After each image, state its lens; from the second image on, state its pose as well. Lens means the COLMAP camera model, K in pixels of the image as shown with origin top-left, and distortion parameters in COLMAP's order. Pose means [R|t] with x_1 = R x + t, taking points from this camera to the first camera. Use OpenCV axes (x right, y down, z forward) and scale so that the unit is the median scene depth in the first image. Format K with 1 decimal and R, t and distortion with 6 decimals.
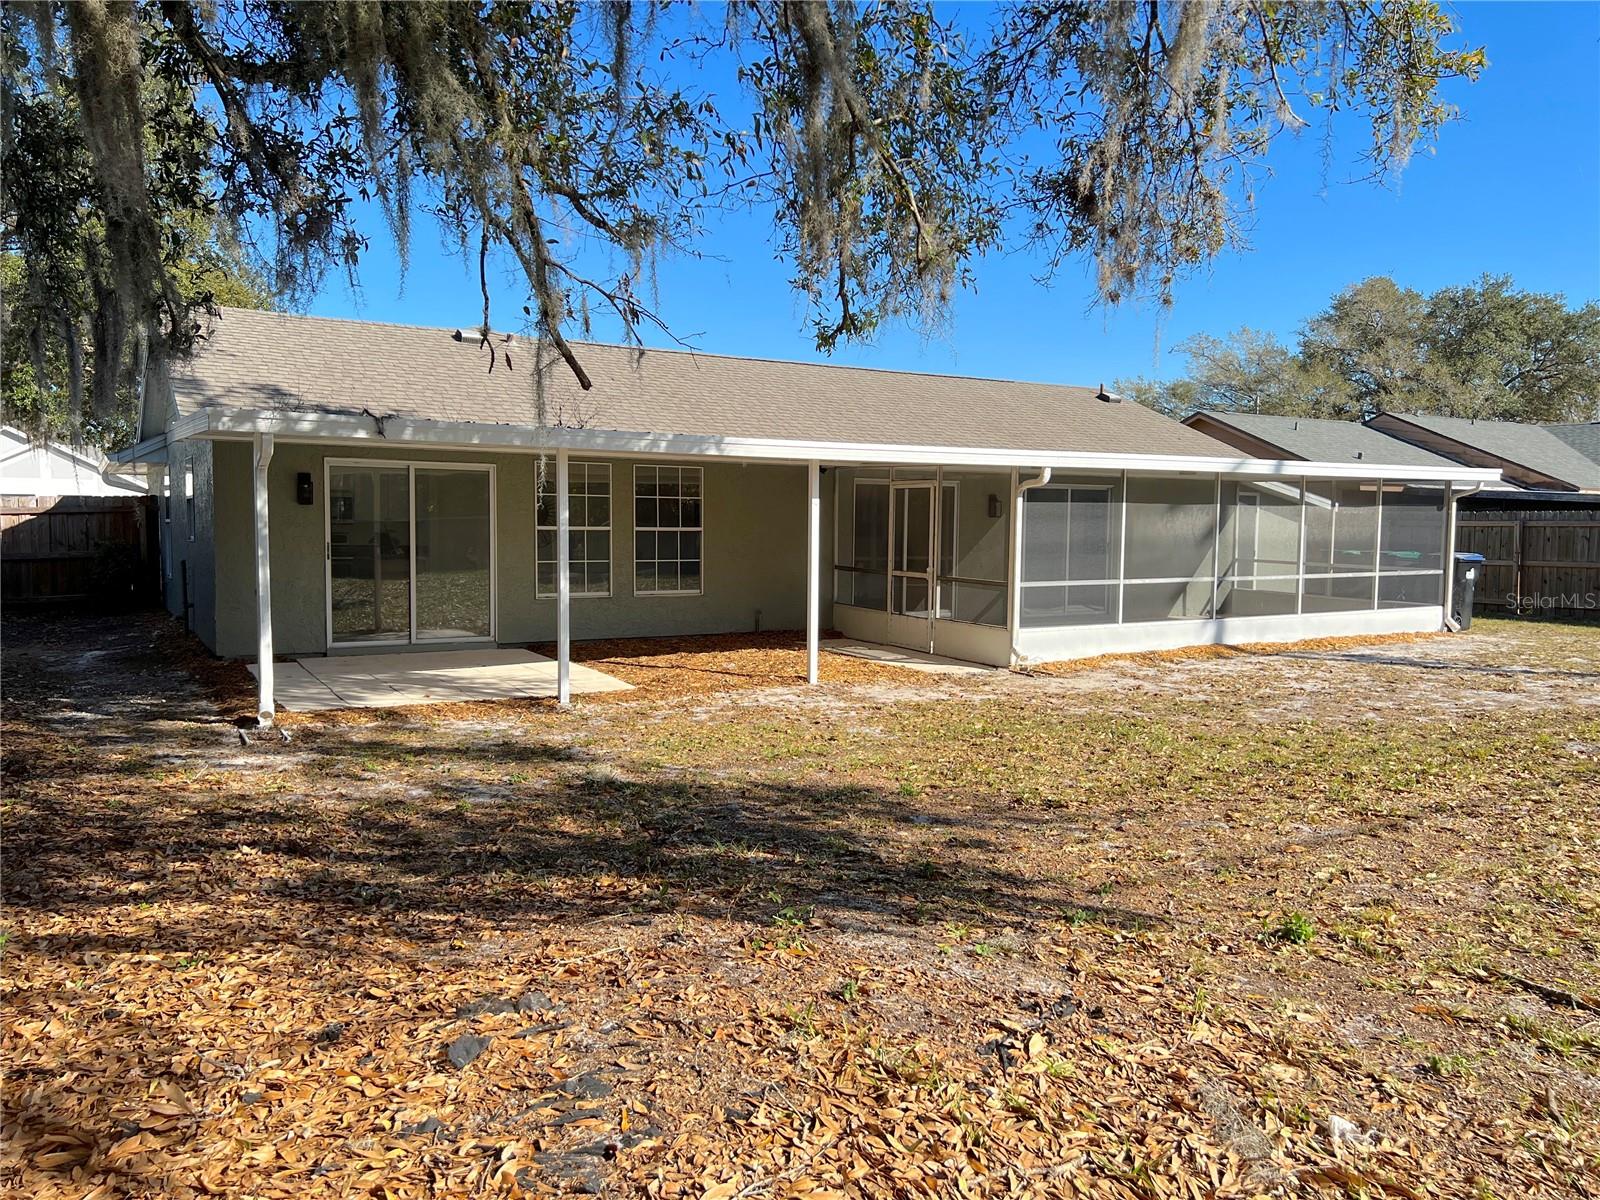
lens RADIAL K [[1224.0, 0, 800.0], [0, 1224.0, 600.0], [0, 0, 1]] dist [0.000145, 0.000564]
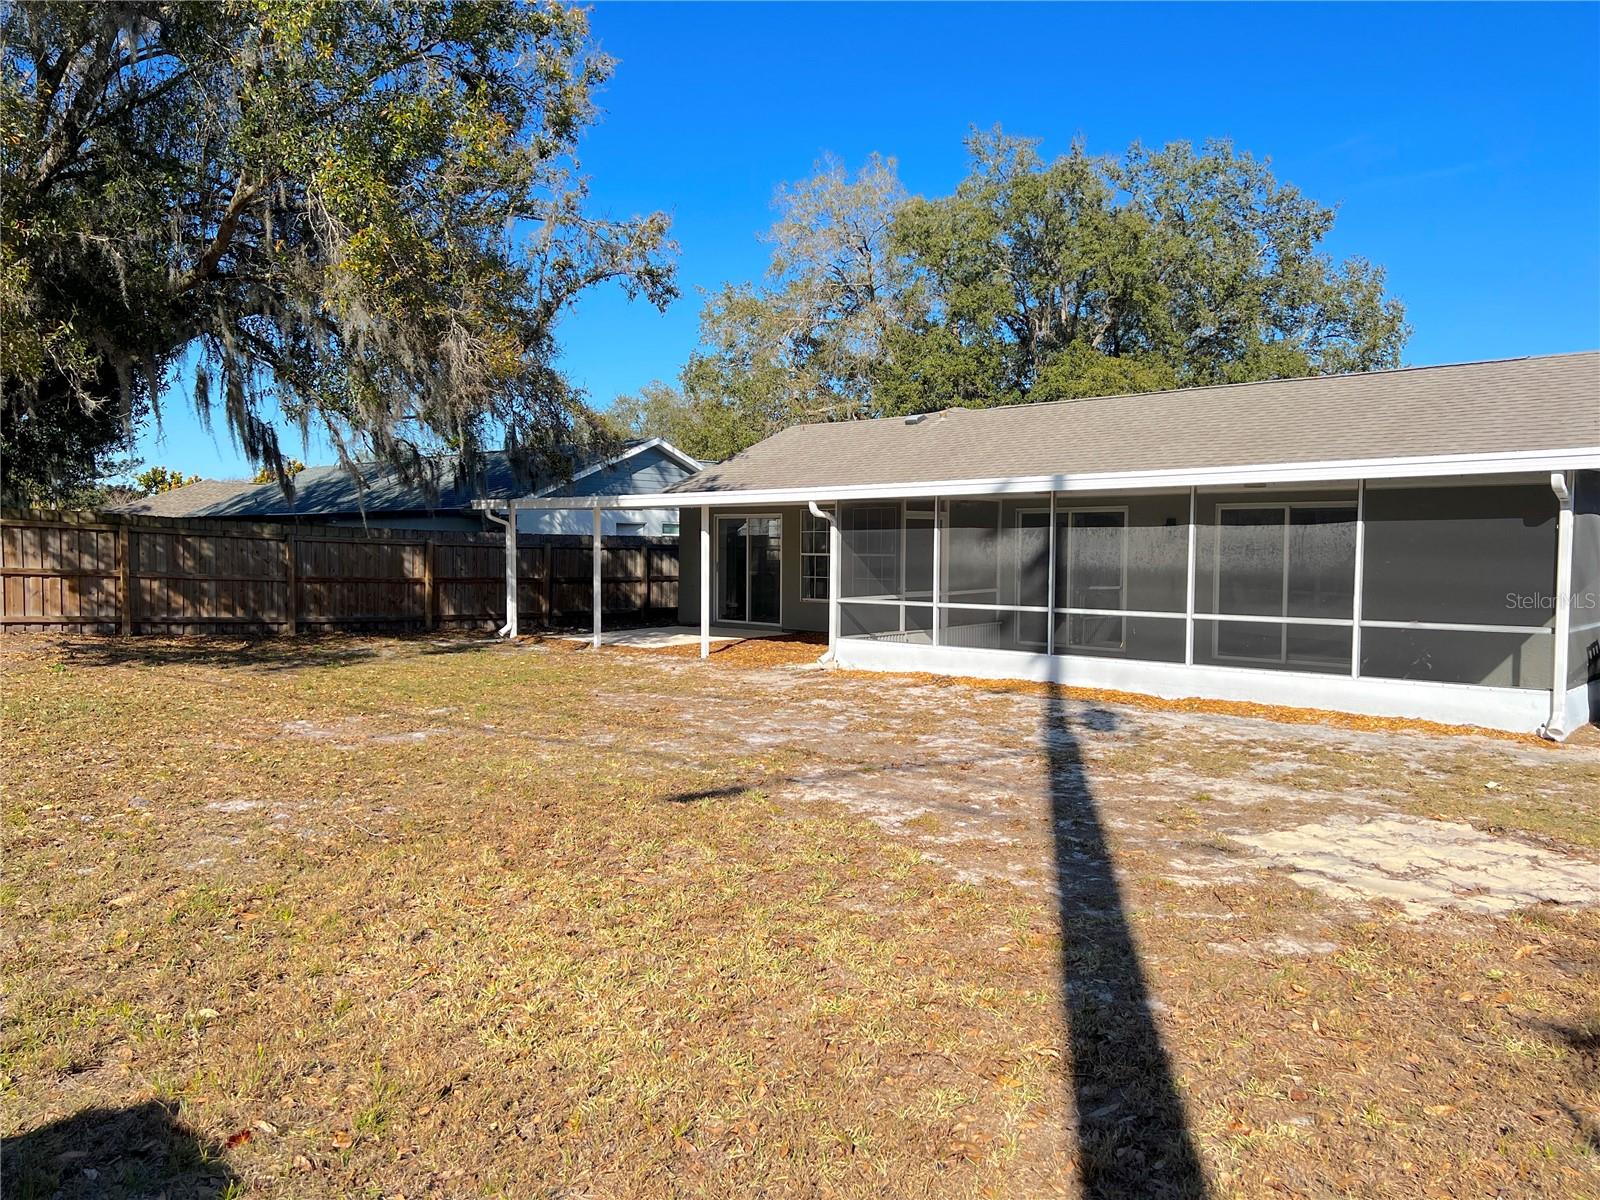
lens RADIAL K [[1224.0, 0, 800.0], [0, 1224.0, 600.0], [0, 0, 1]] dist [0.000145, 0.000564]
pose [[0.274298, 0.040743, -0.960781, 1.156933], [-0.060689, 0.997844, 0.024988, -0.035684], [0.959728, 0.051454, 0.276179, 0.561746]]
